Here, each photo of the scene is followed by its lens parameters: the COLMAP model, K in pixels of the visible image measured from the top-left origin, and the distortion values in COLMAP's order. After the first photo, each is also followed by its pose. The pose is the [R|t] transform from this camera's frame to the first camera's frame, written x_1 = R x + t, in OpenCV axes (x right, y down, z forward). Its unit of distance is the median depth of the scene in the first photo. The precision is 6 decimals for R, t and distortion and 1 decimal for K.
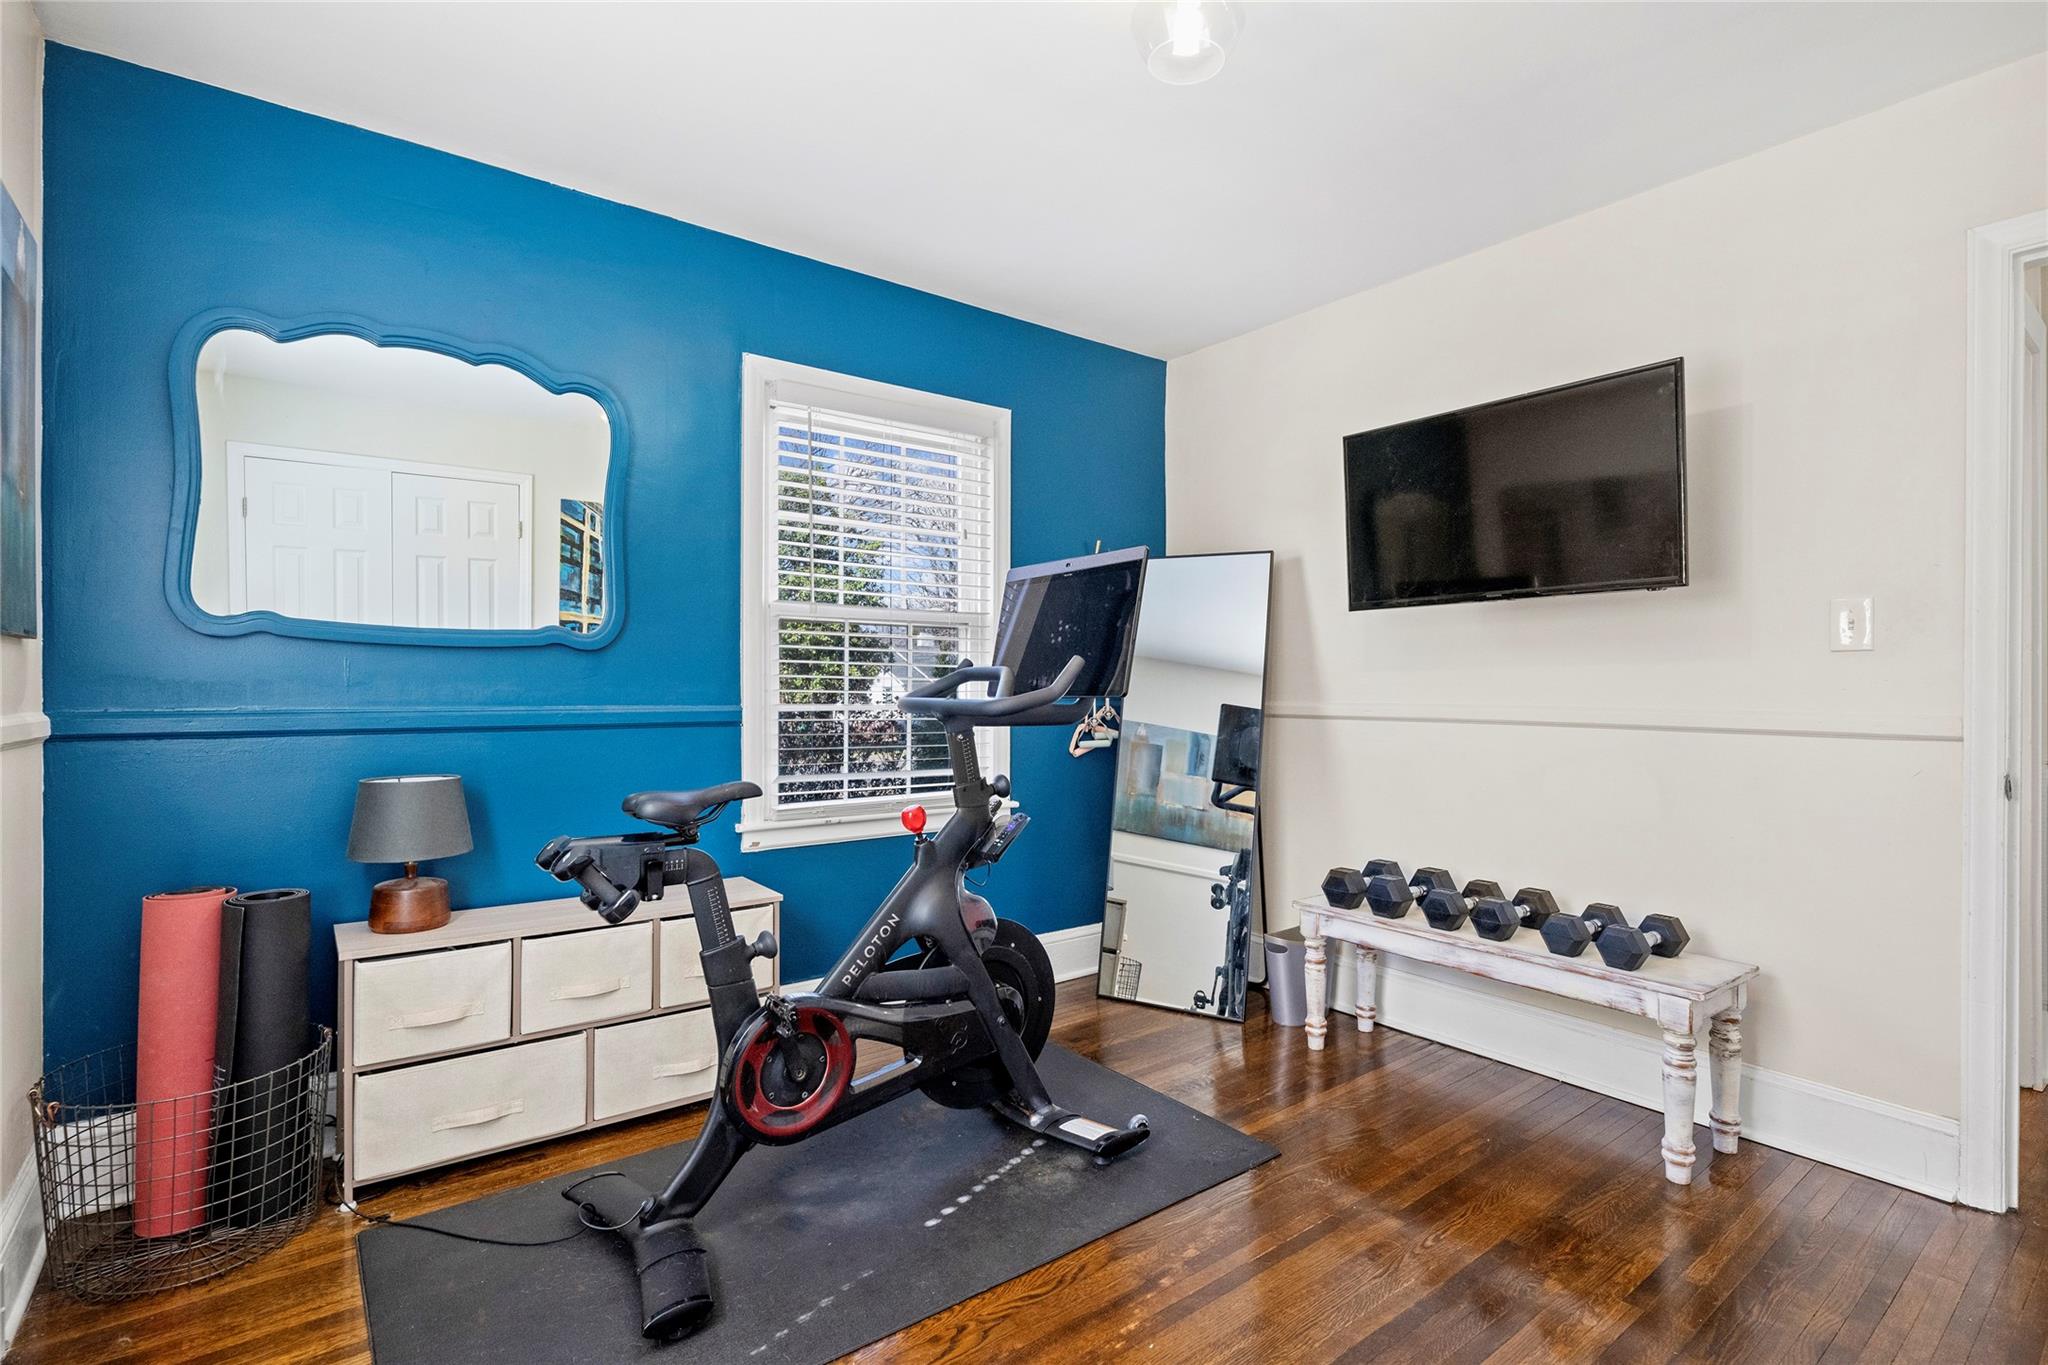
lens RADIAL K [[955.0, 0, 1026.5], [0, 955.0, 684.3], [0, 0, 1]] dist [0.000159, -0.000049]
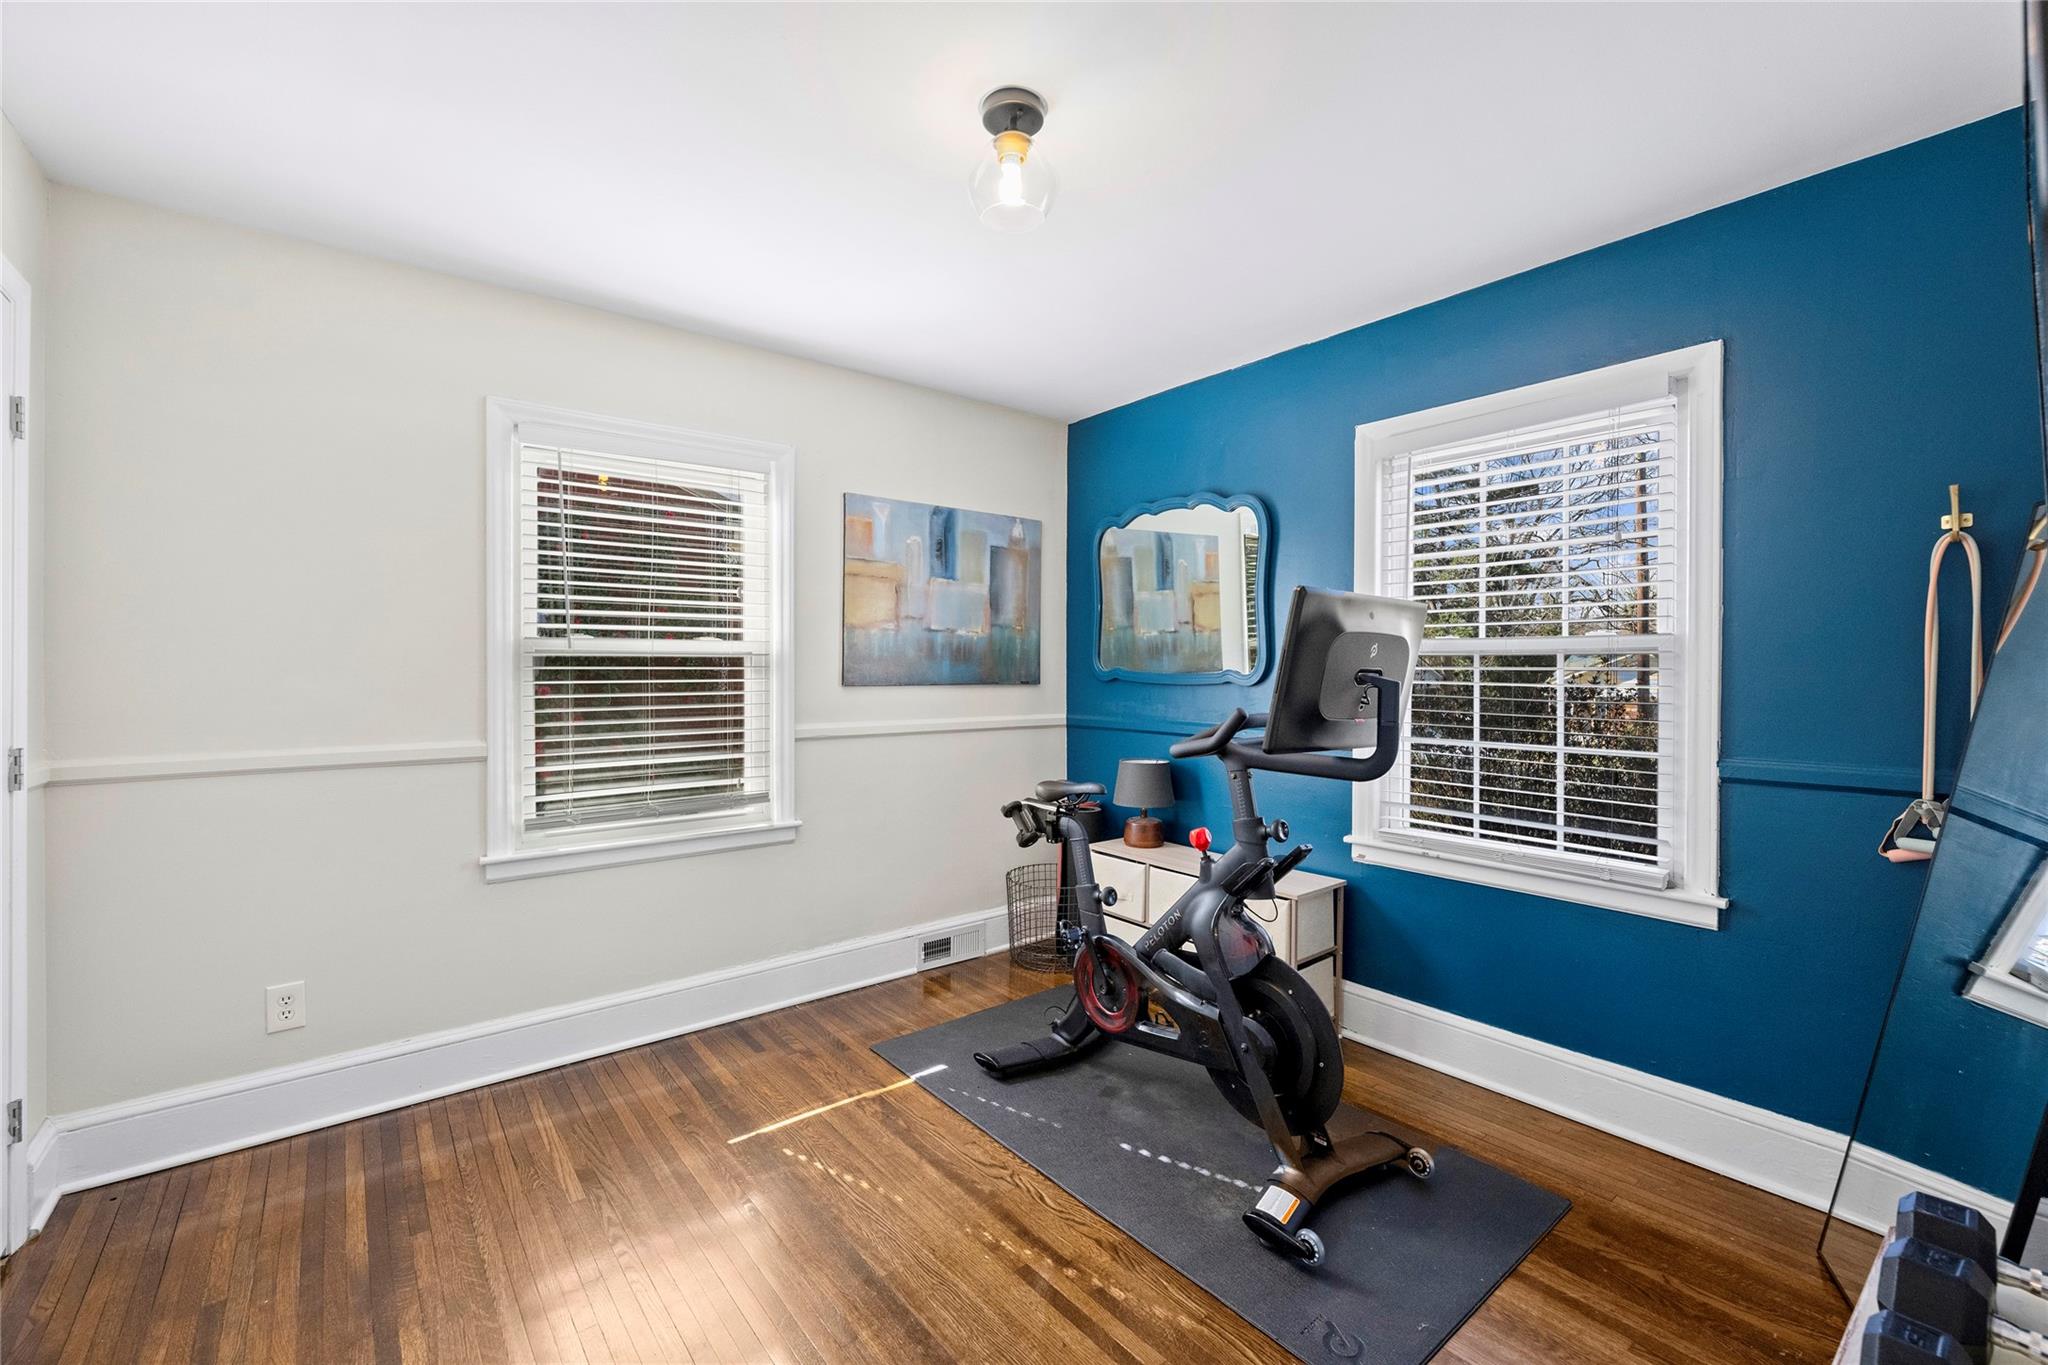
lens RADIAL K [[847.5, 0, 1025.4], [0, 847.5, 678.5], [0, 0, 1]] dist [-0.008278, 0.000279]
pose [[0.037279, 0.011134, -0.999243, 0.878705], [-0.005213, 0.999926, 0.010948, -0.065591], [0.999291, 0.004801, 0.037335, 0.705603]]
